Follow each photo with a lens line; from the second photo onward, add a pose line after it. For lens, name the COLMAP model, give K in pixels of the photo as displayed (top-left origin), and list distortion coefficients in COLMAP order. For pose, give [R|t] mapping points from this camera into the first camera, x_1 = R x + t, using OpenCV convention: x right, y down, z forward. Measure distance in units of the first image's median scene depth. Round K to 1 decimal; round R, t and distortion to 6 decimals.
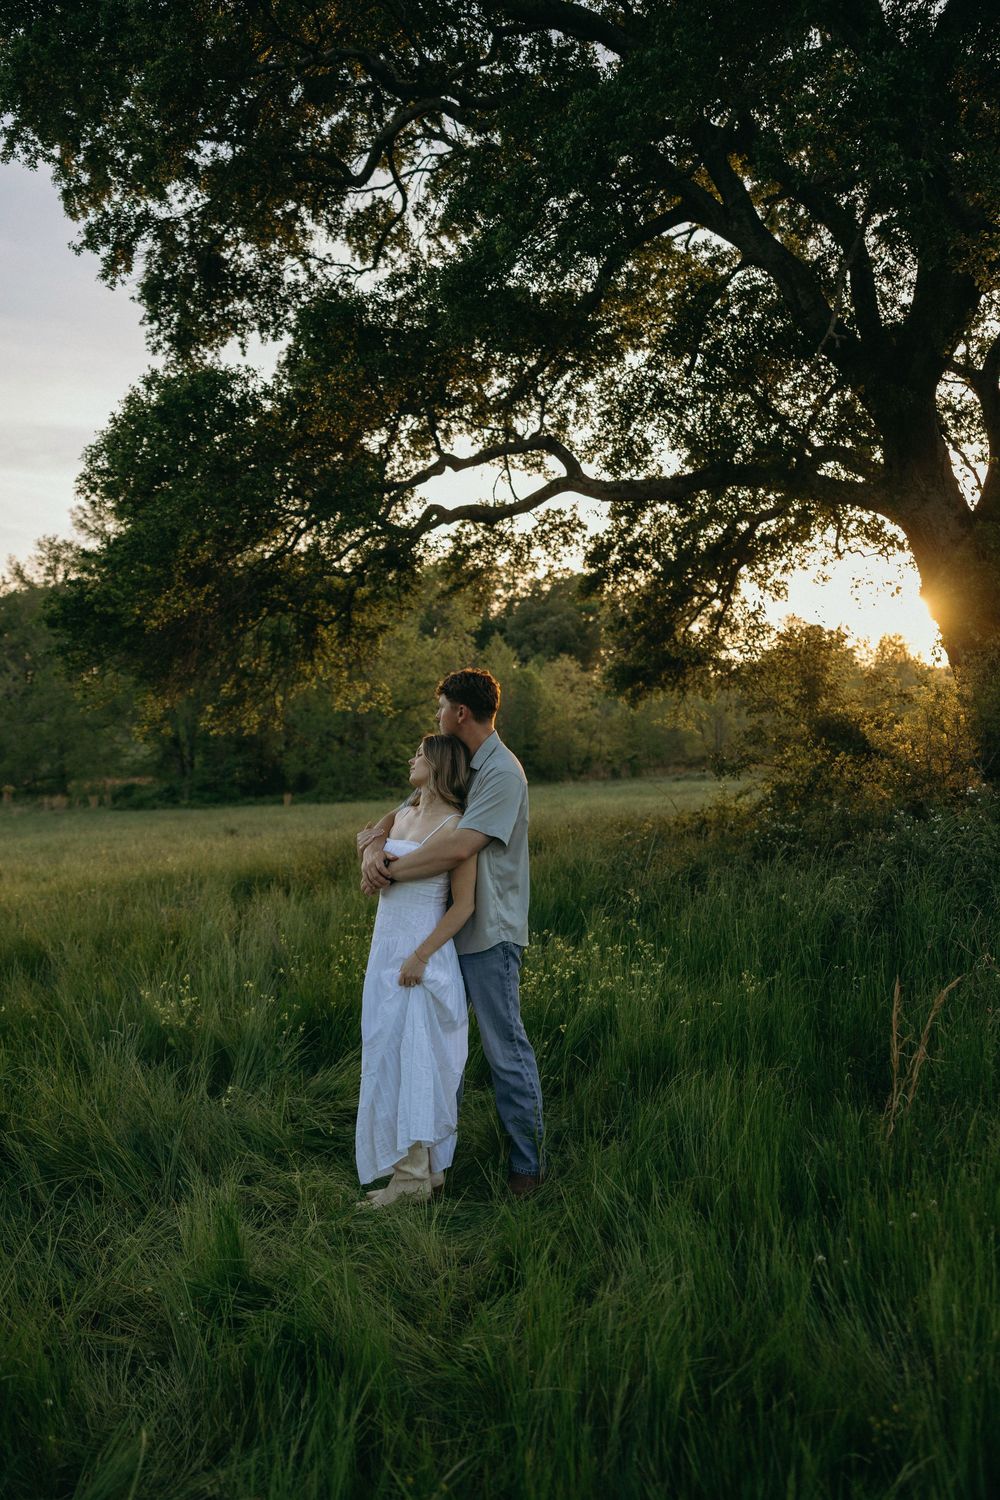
lens RADIAL K [[1188.1, 0, 502.3], [0, 1188.1, 755.2], [0, 0, 1]] dist [-0.066877, 0.384620]
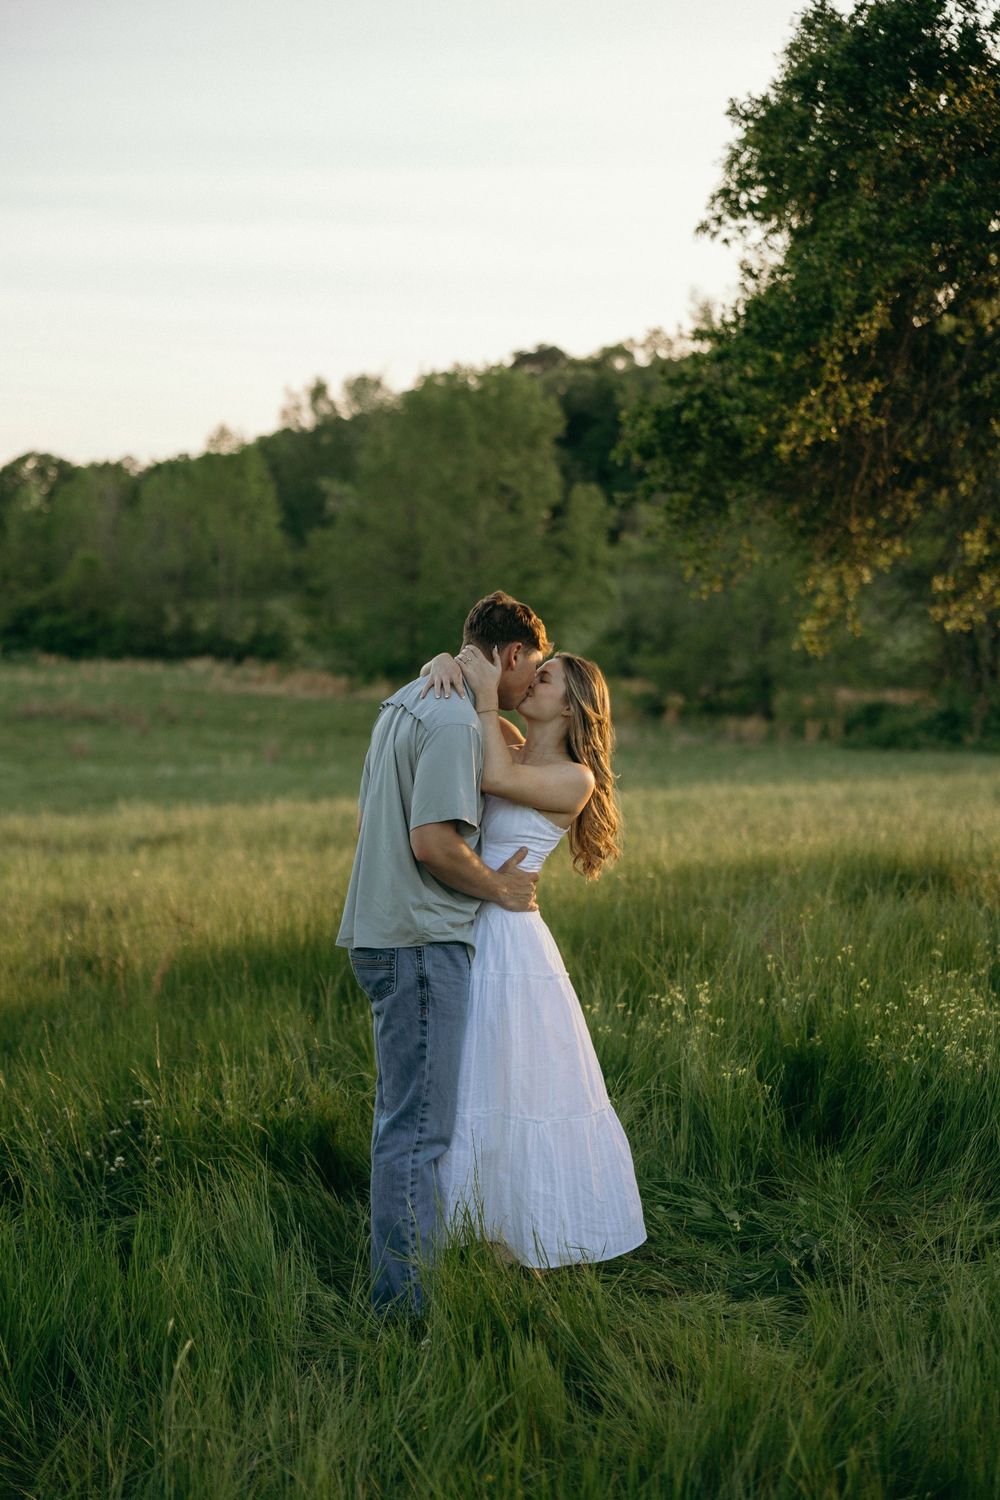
lens RADIAL K [[2319.6, 0, 499.8], [0, 2319.6, 749.4], [0, 0, 1]] dist [0.001864, 0.011174]
pose [[0.885127, 0.049779, -0.462679, 0.088854], [-0.030086, 0.998303, 0.049850, -0.006108], [0.464376, -0.030203, 0.885123, -0.071551]]
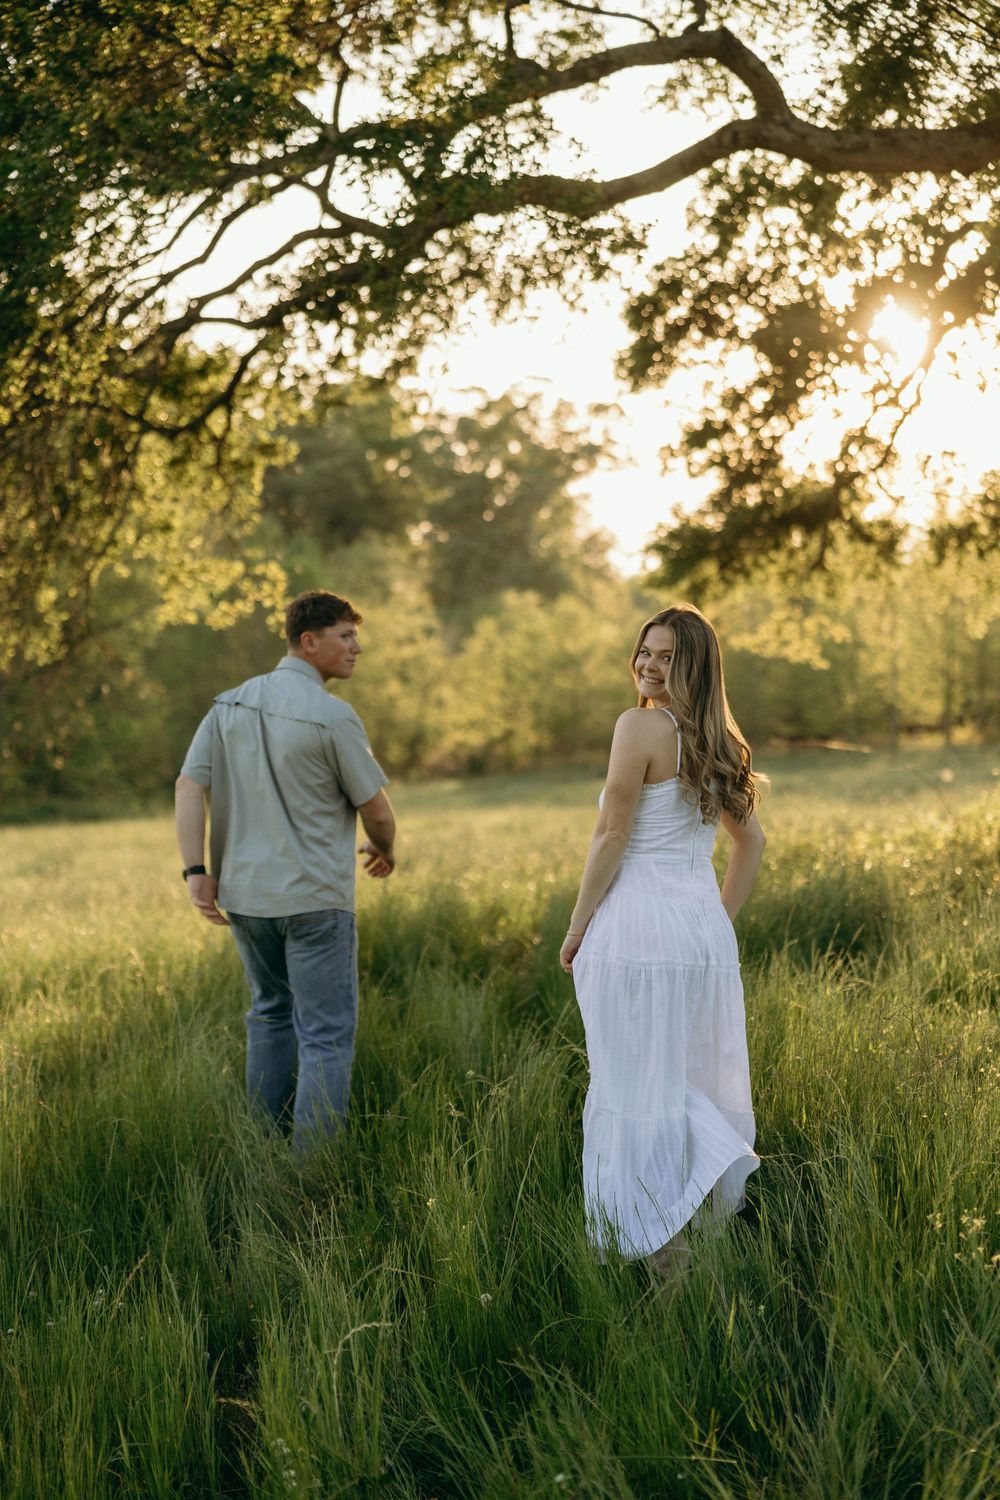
lens RADIAL K [[2325.1, 0, 501.0], [0, 2325.1, 749.3], [0, 0, 1]] dist [-0.008759, 0.012210]
pose [[0.991031, -0.013637, 0.132936, -0.116729], [0.012856, 0.999895, 0.006732, 0.007683], [-0.133014, -0.004963, 0.991102, 0.056468]]
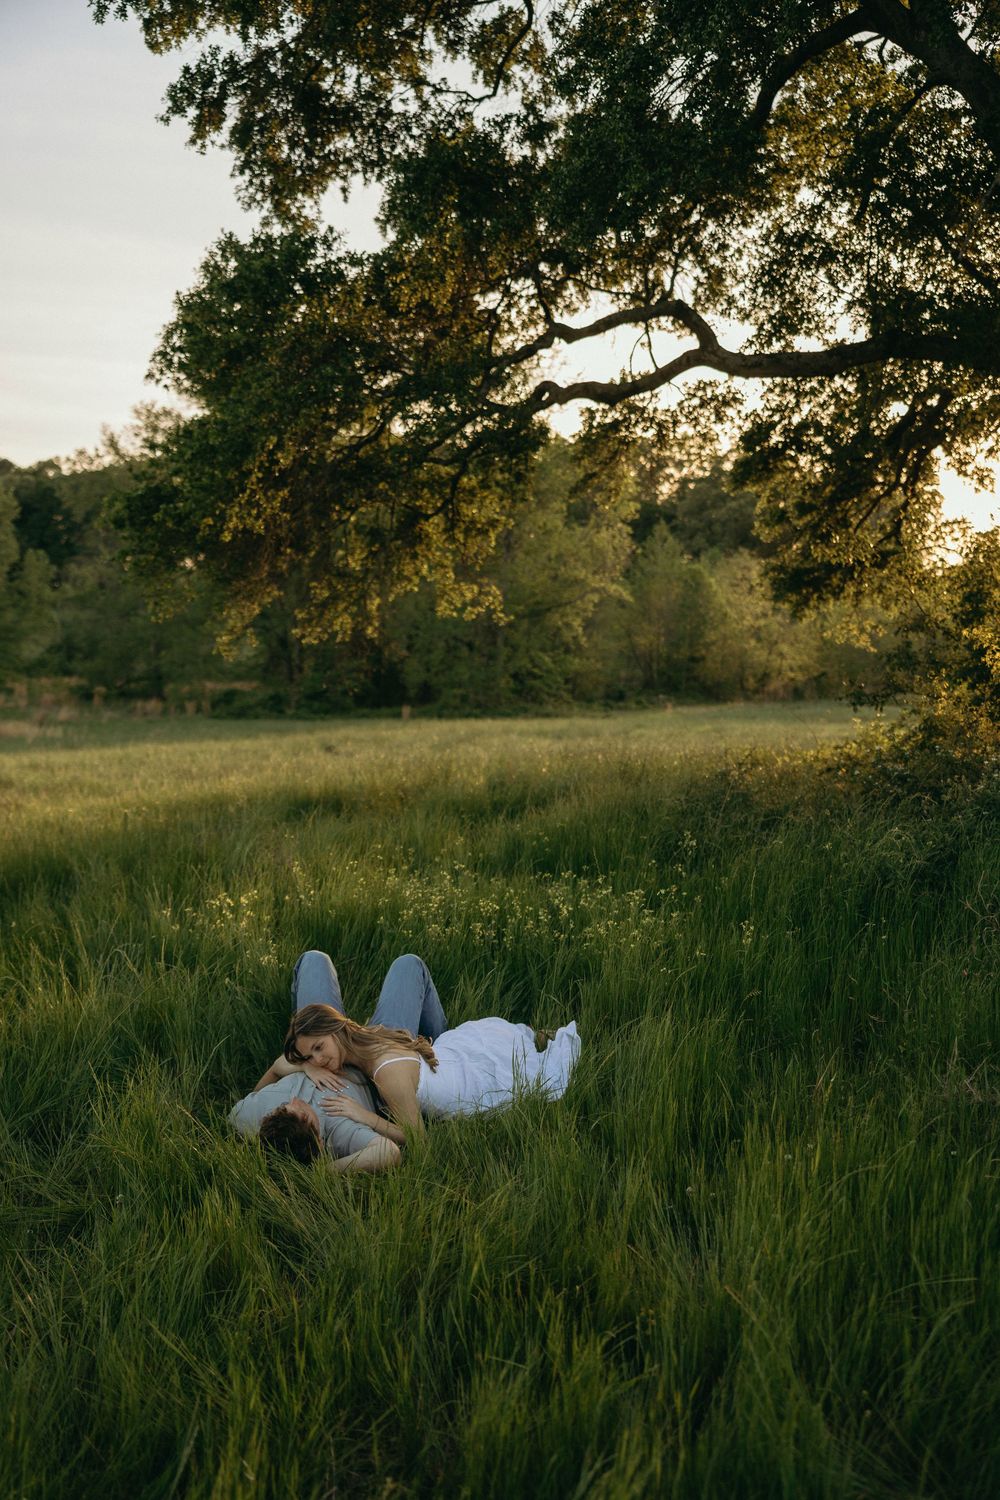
lens RADIAL K [[1403.2, 0, 491.6], [0, 1403.2, 749.3], [0, 0, 1]] dist [0.036070, -0.006870]
pose [[0.991588, 0.034620, -0.124720, 0.027757], [-0.027028, 0.997706, 0.062060, -0.004065], [0.126582, -0.058167, 0.990249, -0.025849]]
